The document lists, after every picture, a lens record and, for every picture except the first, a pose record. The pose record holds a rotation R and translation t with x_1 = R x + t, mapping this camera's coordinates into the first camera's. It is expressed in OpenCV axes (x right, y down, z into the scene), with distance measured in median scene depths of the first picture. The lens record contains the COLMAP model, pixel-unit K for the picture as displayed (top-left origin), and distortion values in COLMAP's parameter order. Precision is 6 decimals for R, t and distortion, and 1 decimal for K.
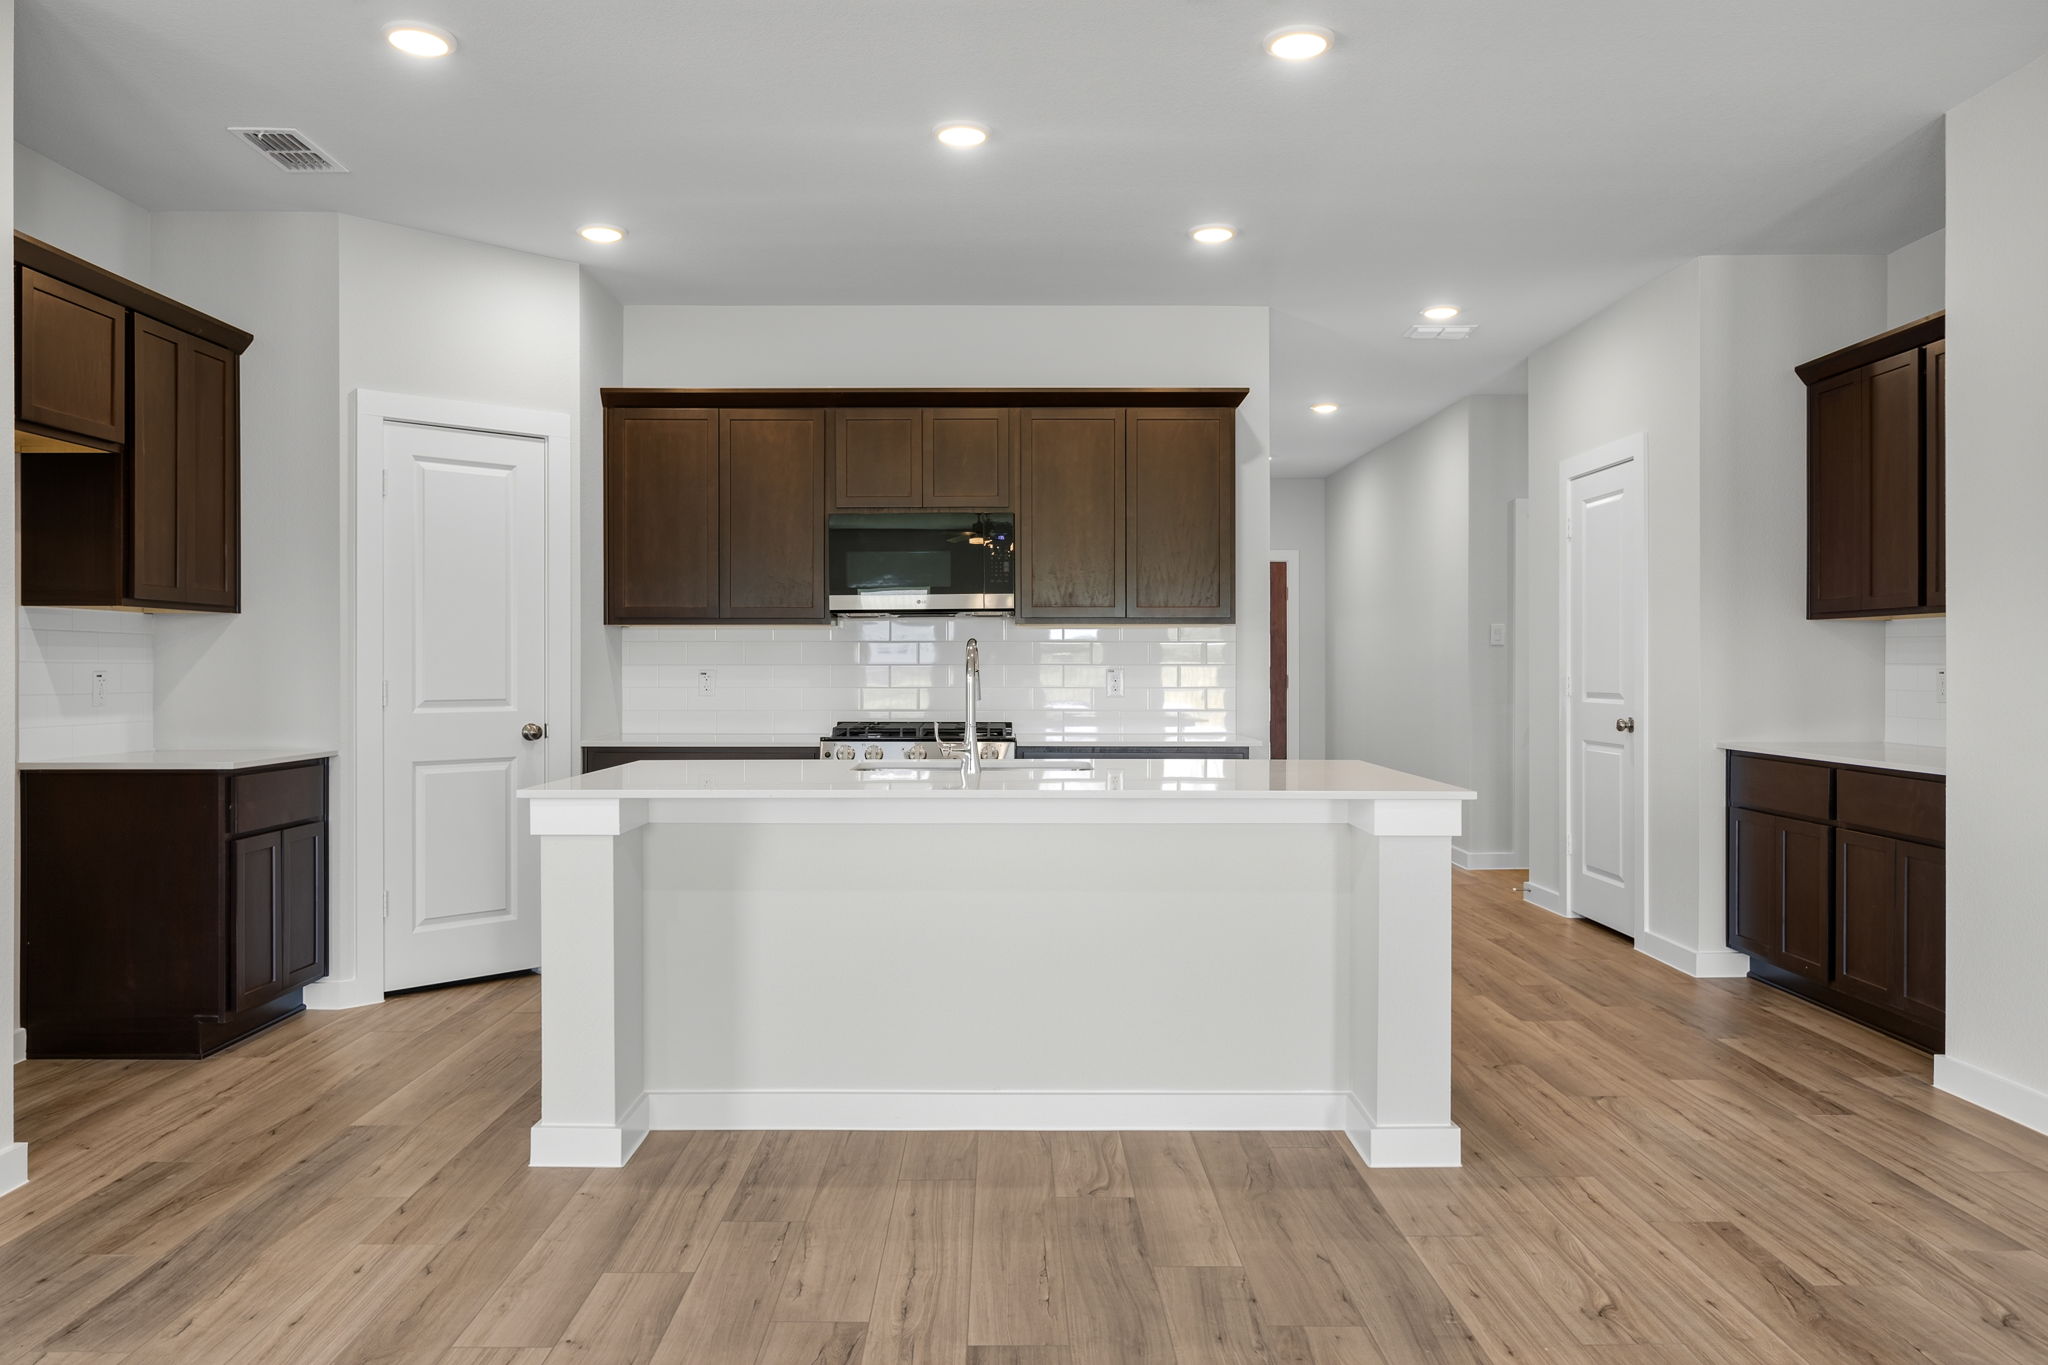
lens RADIAL K [[1492.2, 0, 959.4], [0, 1492.2, 671.6], [0, 0, 1]] dist [-0.006317, -0.001284]
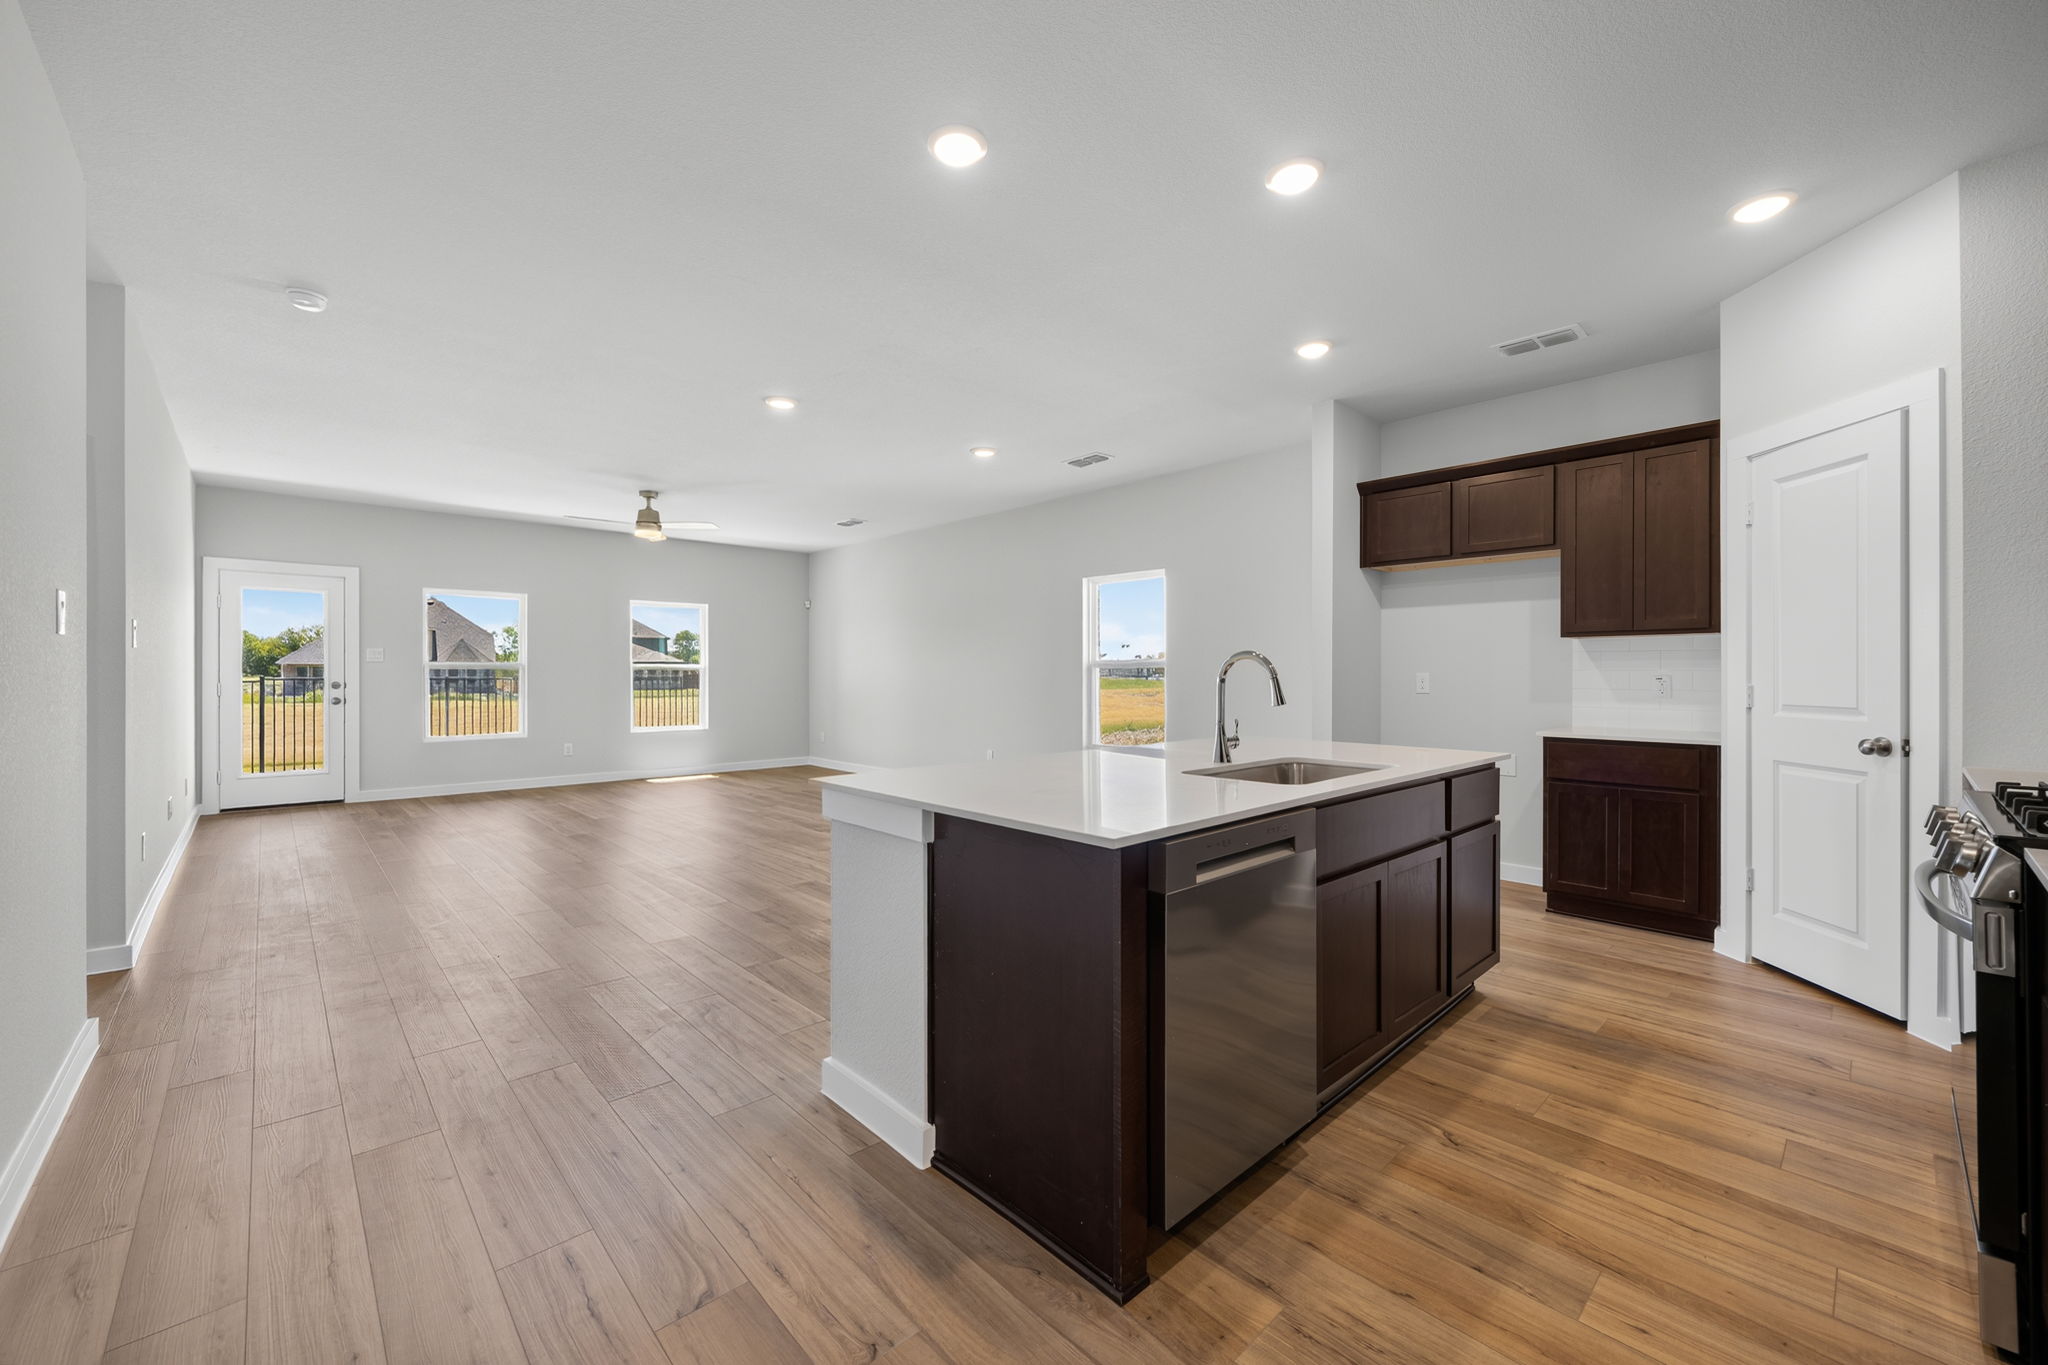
lens RADIAL K [[797.4, 0, 1020.5], [0, 797.4, 679.5], [0, 0, 1]] dist [0.003170, -0.000080]
pose [[-0.722460, 0.007561, -0.691372, 0.566322], [0.004066, 0.999969, 0.006687, -0.006796], [0.691401, 0.002020, -0.722468, 1.344946]]
